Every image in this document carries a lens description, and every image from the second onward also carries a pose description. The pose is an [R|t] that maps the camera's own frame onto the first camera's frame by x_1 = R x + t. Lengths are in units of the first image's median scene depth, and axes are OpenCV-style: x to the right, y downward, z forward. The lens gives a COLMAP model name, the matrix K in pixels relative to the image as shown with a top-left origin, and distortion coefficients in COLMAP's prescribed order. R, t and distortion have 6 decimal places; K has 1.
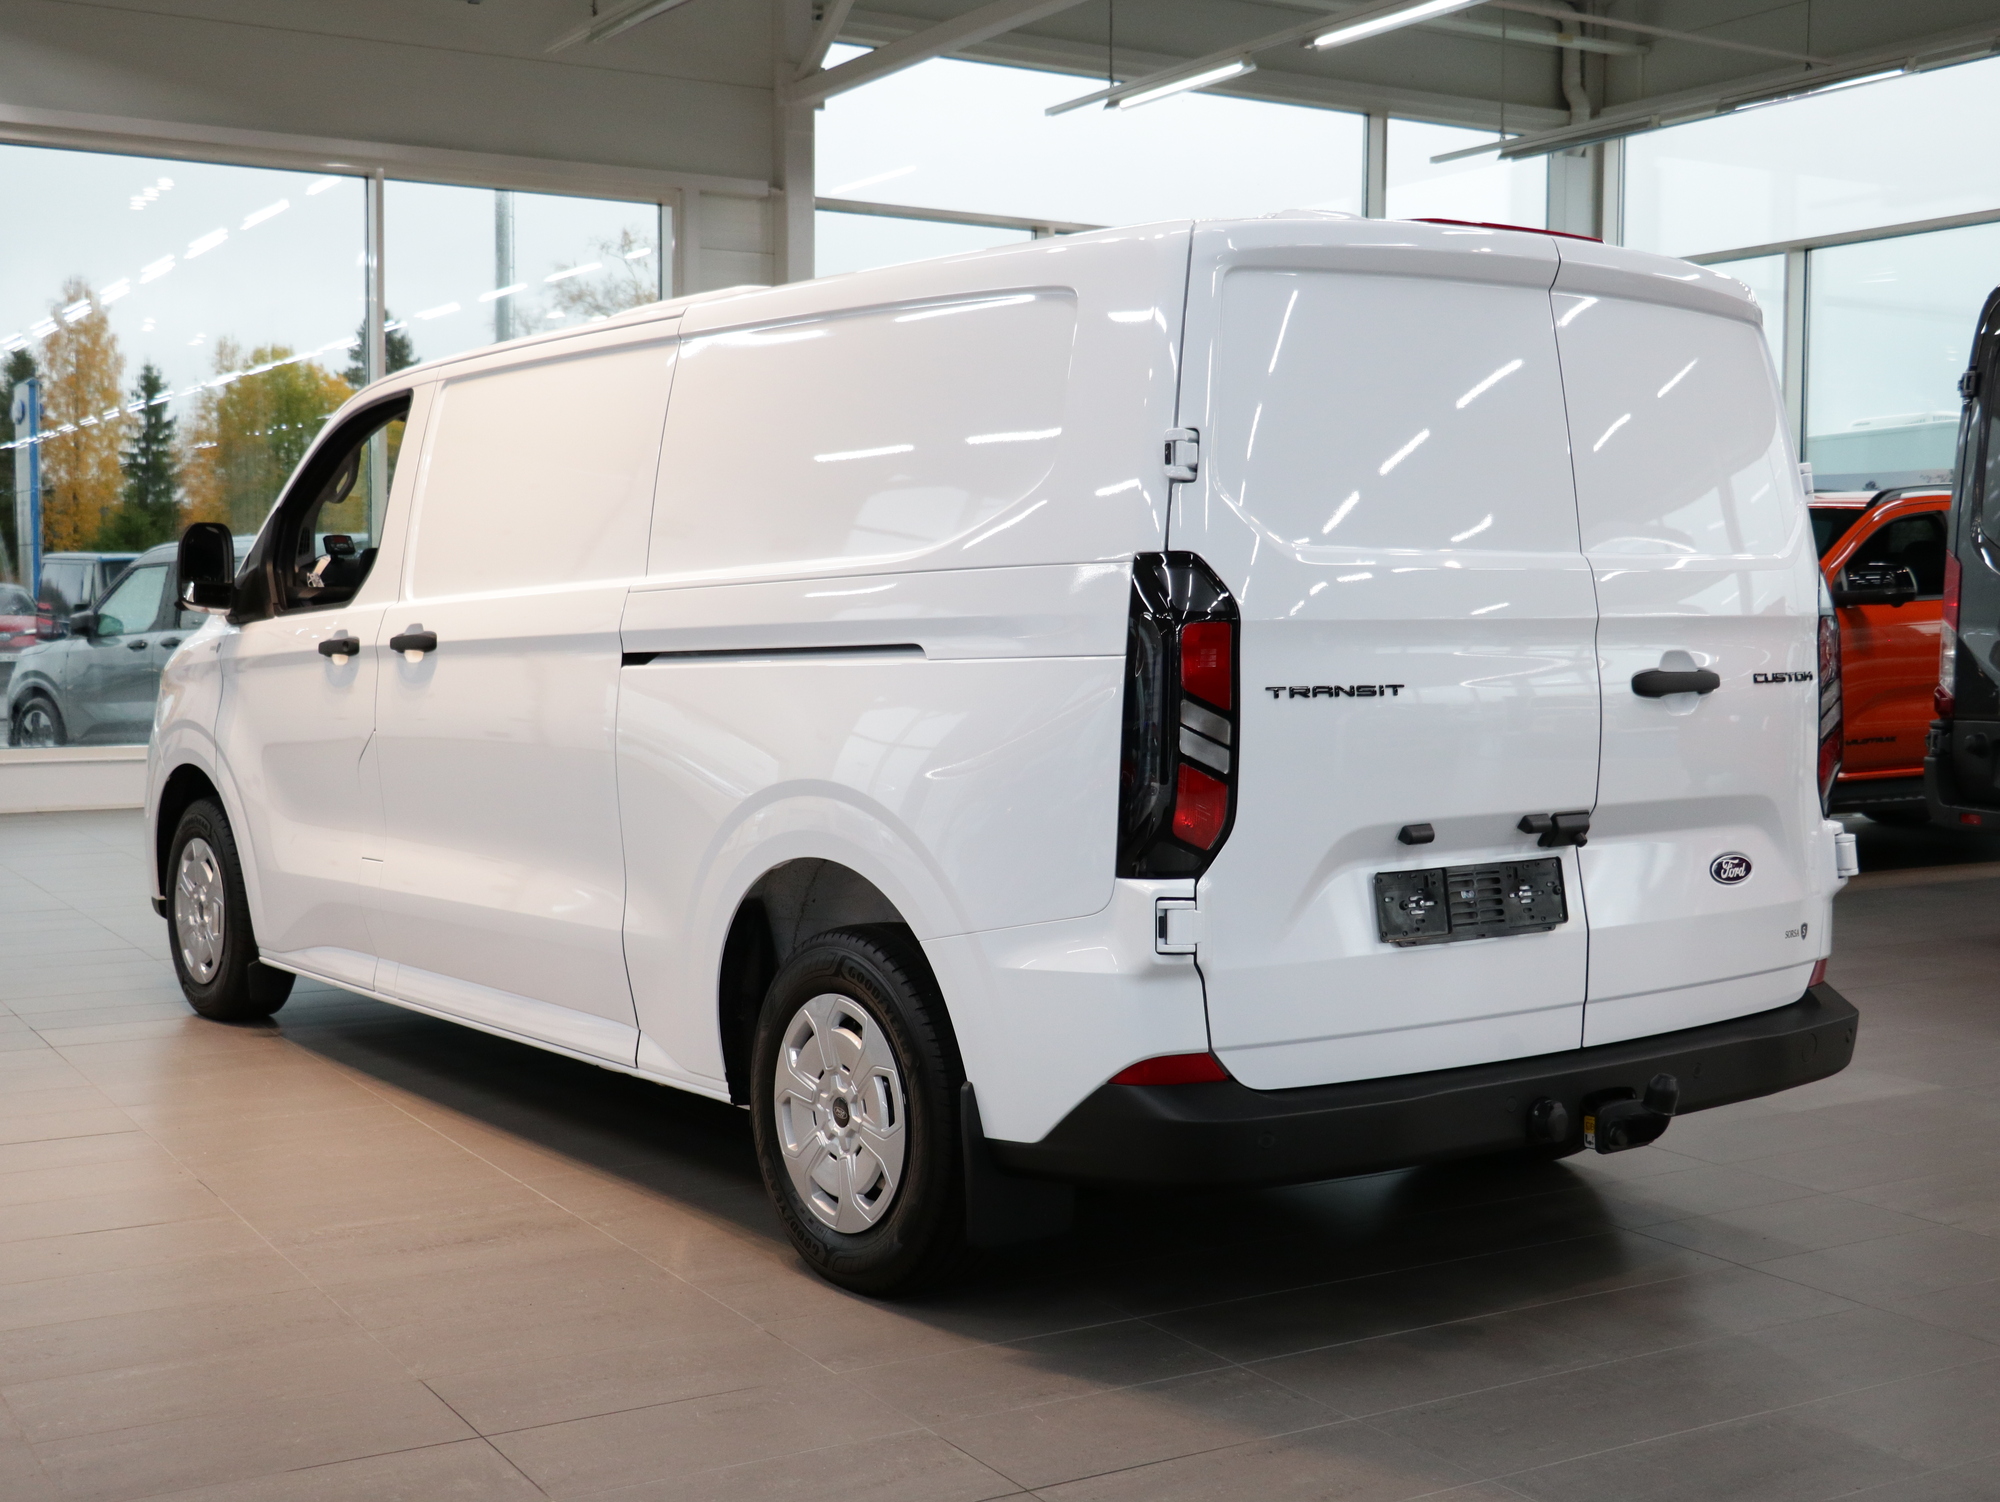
lens RADIAL K [[2162.2, 0, 1000.0], [0, 2162.2, 751.0], [0, 0, 1]] dist [-0.004530, -0.003679]
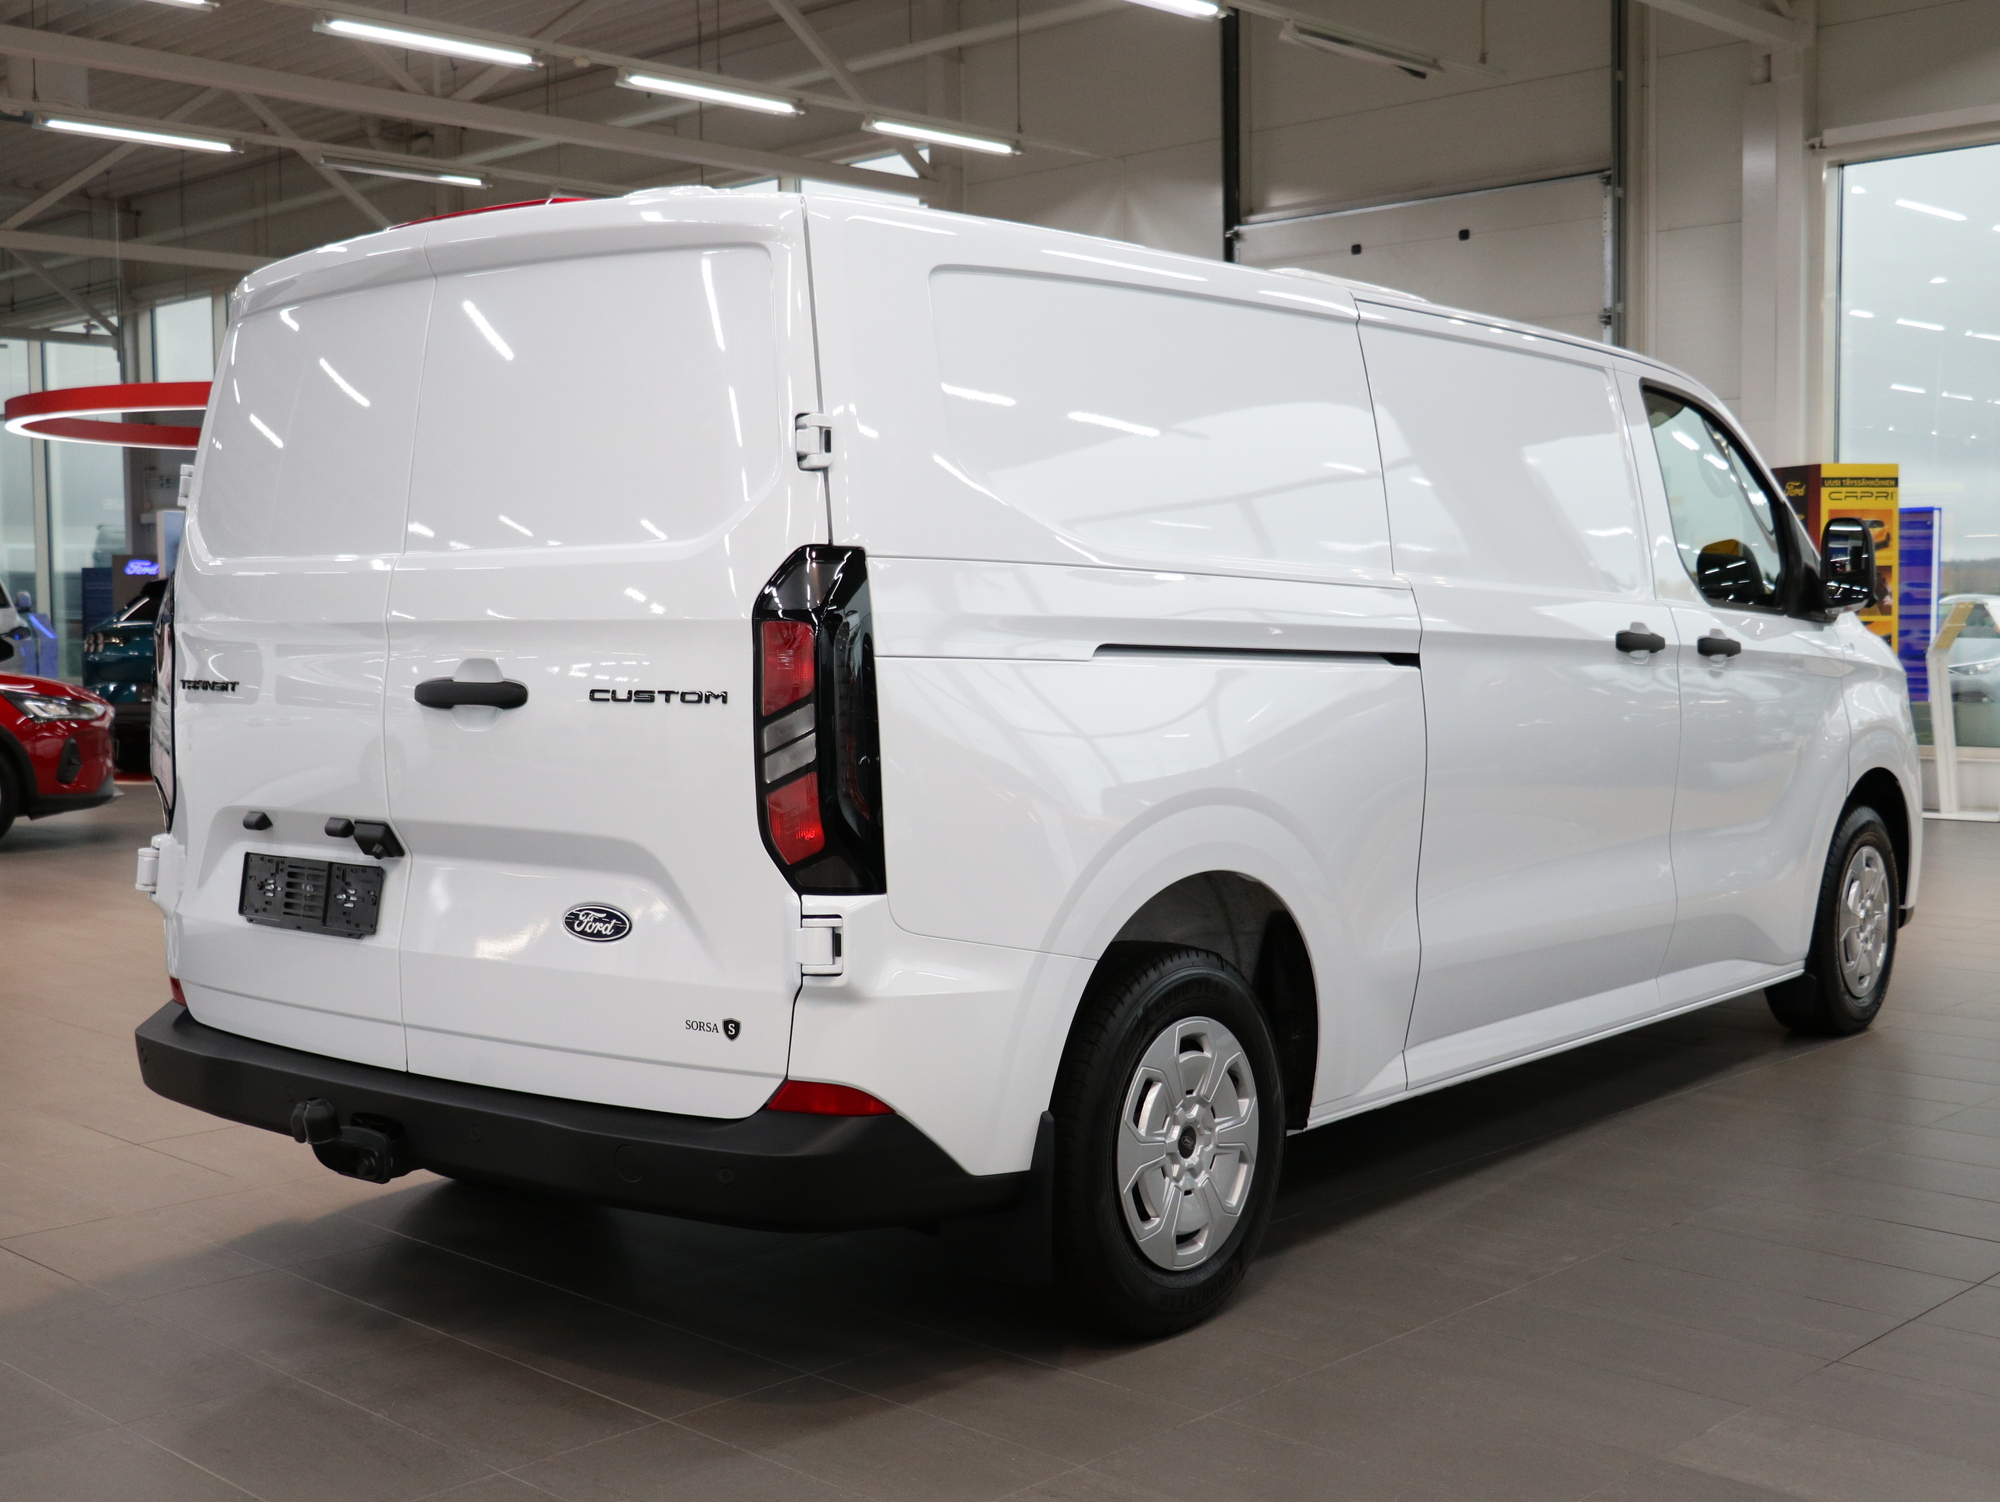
lens RADIAL K [[2265.2, 0, 999.9], [0, 2265.2, 828.0], [0, 0, 1]] dist [-0.001831, 0.006453]
pose [[0.311272, 0.088856, -0.946158, 1.248352], [-0.055781, 0.995611, 0.075149, -0.057782], [0.948682, 0.029386, 0.314862, 0.902060]]
